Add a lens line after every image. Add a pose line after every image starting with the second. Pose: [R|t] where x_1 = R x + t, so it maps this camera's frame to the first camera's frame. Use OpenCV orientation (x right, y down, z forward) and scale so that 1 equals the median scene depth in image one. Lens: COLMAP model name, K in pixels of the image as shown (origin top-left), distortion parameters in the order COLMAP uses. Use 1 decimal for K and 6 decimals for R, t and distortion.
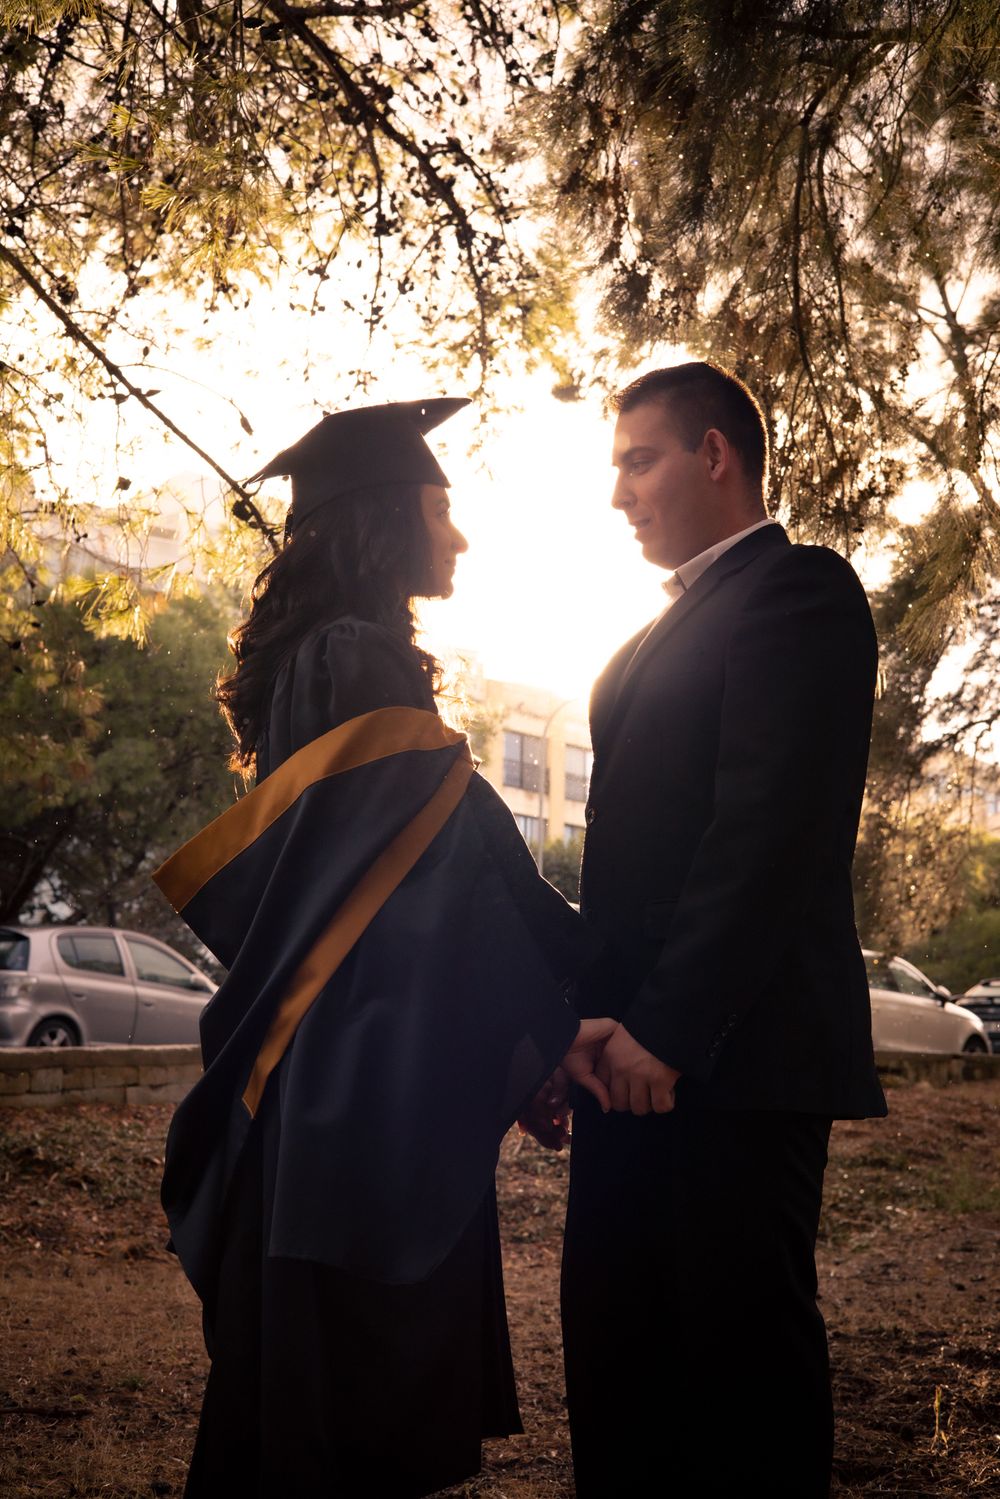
lens RADIAL K [[5072.0, 0, 500.0], [0, 5072.0, 749.5], [0, 0, 1]] dist [0.214846, -2.717475]
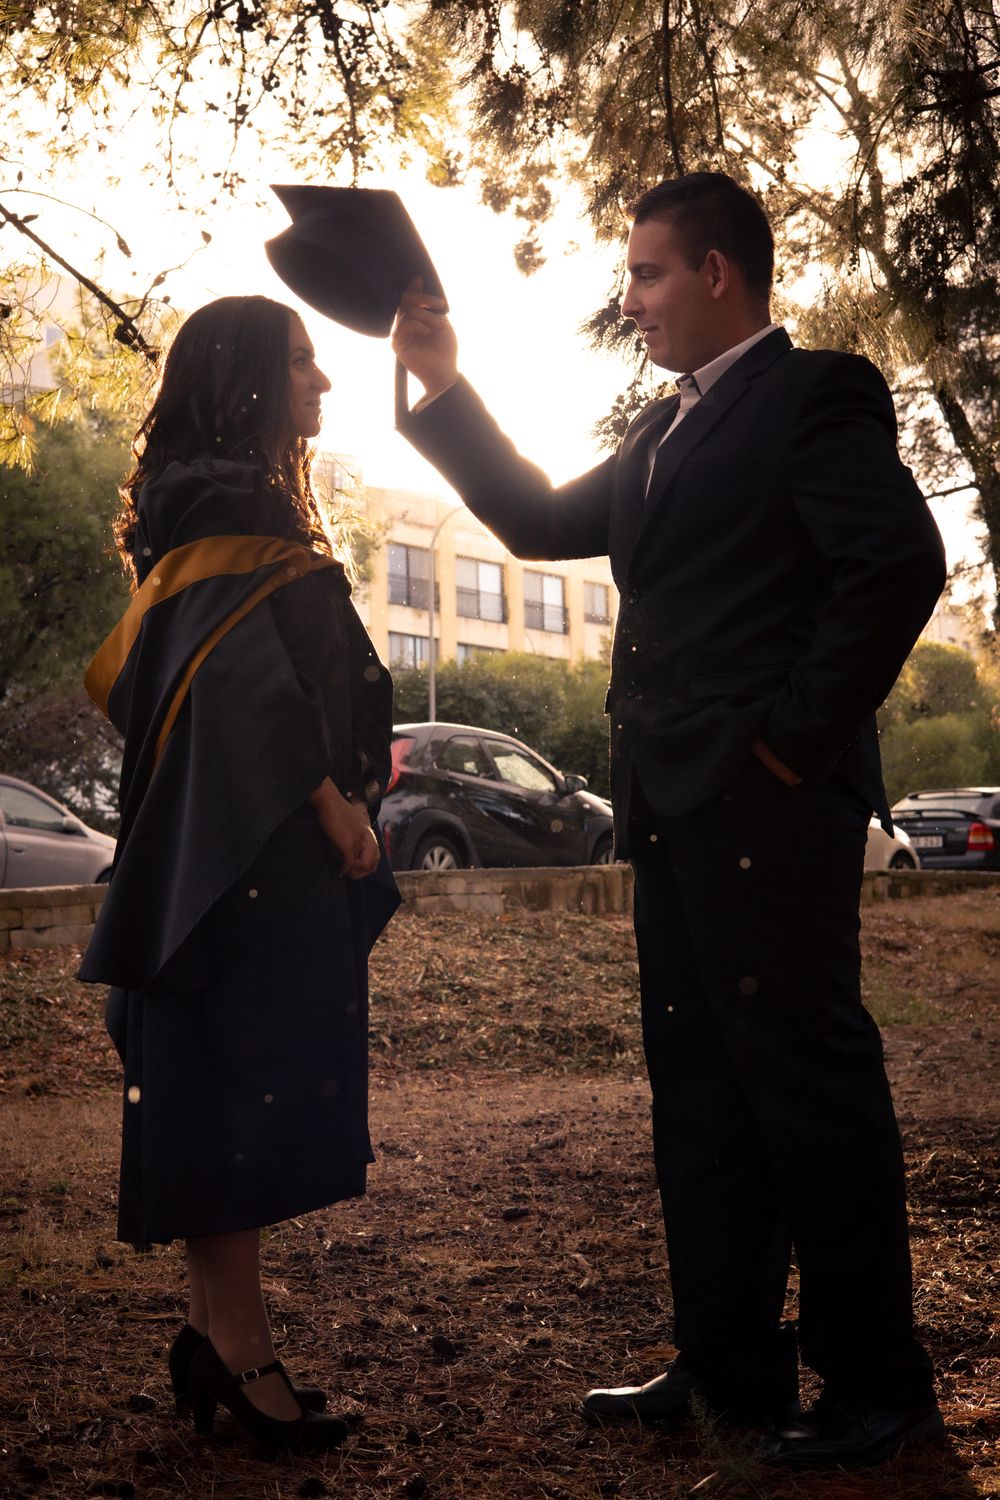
lens RADIAL K [[4641.2, 0, 497.2], [0, 4641.2, 796.2], [0, 0, 1]] dist [-0.004487, 0.305644]
pose [[0.999159, -0.035648, 0.020244, 0.001496], [0.034603, 0.998159, 0.049816, 0.000668], [-0.021982, -0.049073, 0.998553, 0.123714]]
